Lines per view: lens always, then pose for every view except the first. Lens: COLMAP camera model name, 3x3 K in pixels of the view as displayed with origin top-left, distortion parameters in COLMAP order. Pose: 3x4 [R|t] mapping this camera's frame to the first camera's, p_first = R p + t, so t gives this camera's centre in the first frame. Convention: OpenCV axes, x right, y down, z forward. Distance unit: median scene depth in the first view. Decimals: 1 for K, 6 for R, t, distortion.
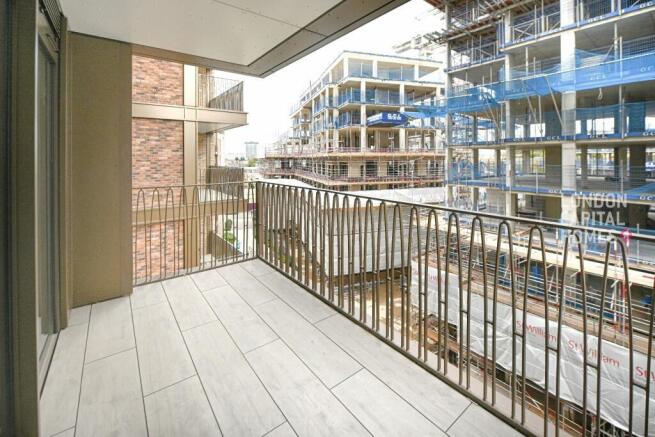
lens RADIAL K [[279.0, 0, 326.2], [0, 279.0, 195.7], [0, 0, 1]] dist [0.001653, 0.000142]
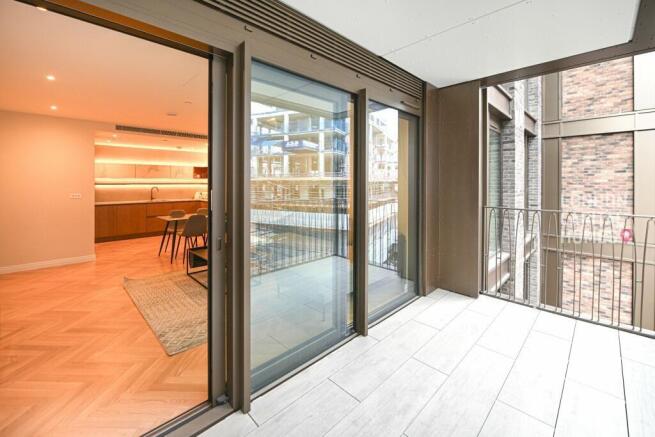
lens RADIAL K [[263.0, 0, 320.2], [0, 263.0, 229.7], [0, 0, 1]] dist [0.000482, -0.004647]
pose [[0.100738, 0.183189, -0.977903, 0.141280], [-0.132497, 0.976618, 0.169299, -0.015165], [0.986051, 0.112515, 0.122654, 0.107618]]
